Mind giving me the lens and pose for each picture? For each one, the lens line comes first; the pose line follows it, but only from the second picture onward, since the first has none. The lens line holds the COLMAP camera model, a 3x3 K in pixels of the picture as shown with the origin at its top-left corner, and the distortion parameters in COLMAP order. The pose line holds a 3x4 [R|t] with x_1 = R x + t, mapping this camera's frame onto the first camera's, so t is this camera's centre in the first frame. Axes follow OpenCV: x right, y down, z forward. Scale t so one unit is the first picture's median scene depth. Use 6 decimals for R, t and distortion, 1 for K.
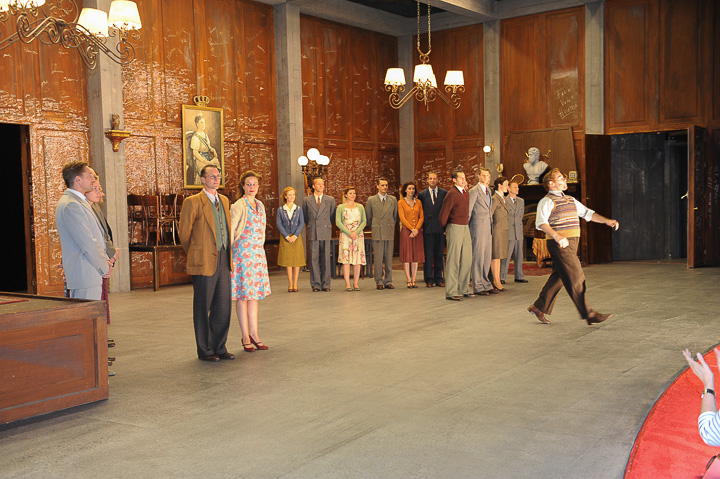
lens RADIAL K [[831.1, 0, 360.2], [0, 831.1, 238.7], [0, 0, 1]] dist [0.080056, 0.015320]
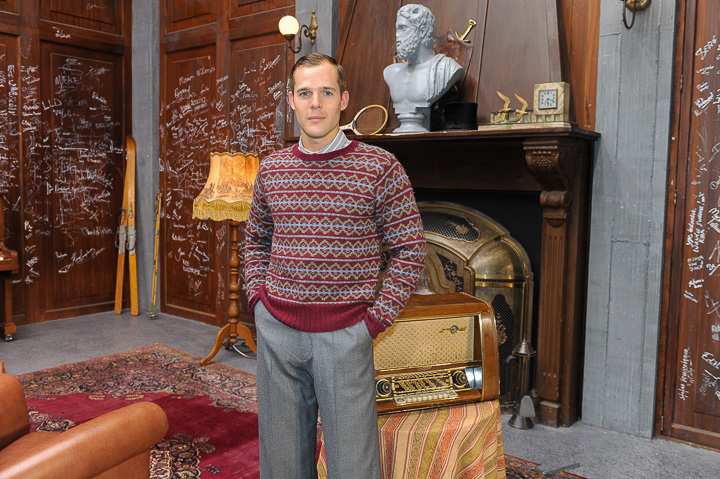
lens RADIAL K [[621.1, 0, 374.4], [0, 621.1, 229.2], [0, 0, 1]] dist [-0.008077, -0.007166]
pose [[0.998928, 0.045995, -0.005201, 0.225161], [-0.045802, 0.998420, 0.032565, -0.044511], [0.006691, -0.032292, 0.999456, 0.893177]]
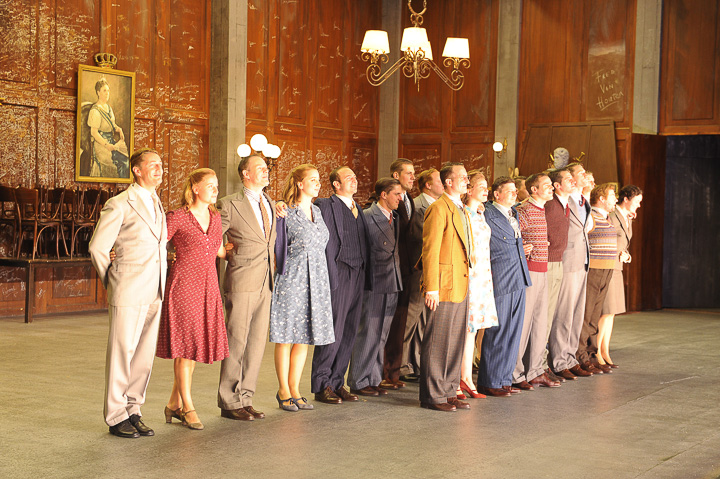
lens RADIAL K [[1156.7, 0, 361.5], [0, 1156.7, 240.0], [0, 0, 1]] dist [0.157769, -0.166596]
pose [[0.998330, 0.045625, 0.035447, 0.000972], [-0.044935, 0.998789, -0.020028, -0.000448], [-0.036318, 0.018402, 0.999171, -0.009697]]
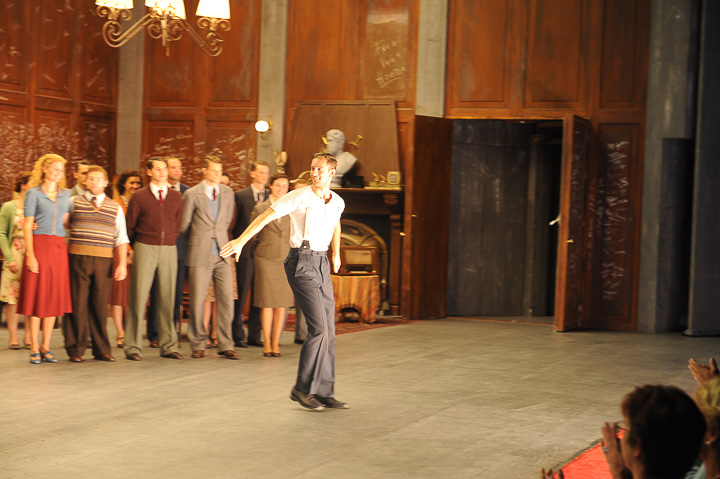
lens RADIAL K [[1372.2, 0, 365.7], [0, 1372.2, 239.3], [0, 0, 1]] dist [0.149166, -0.484266]
pose [[0.972357, 0.054784, 0.226980, 0.000907], [-0.049756, 0.998374, -0.027819, 0.000345], [-0.228135, 0.015756, 0.973502, -0.005307]]
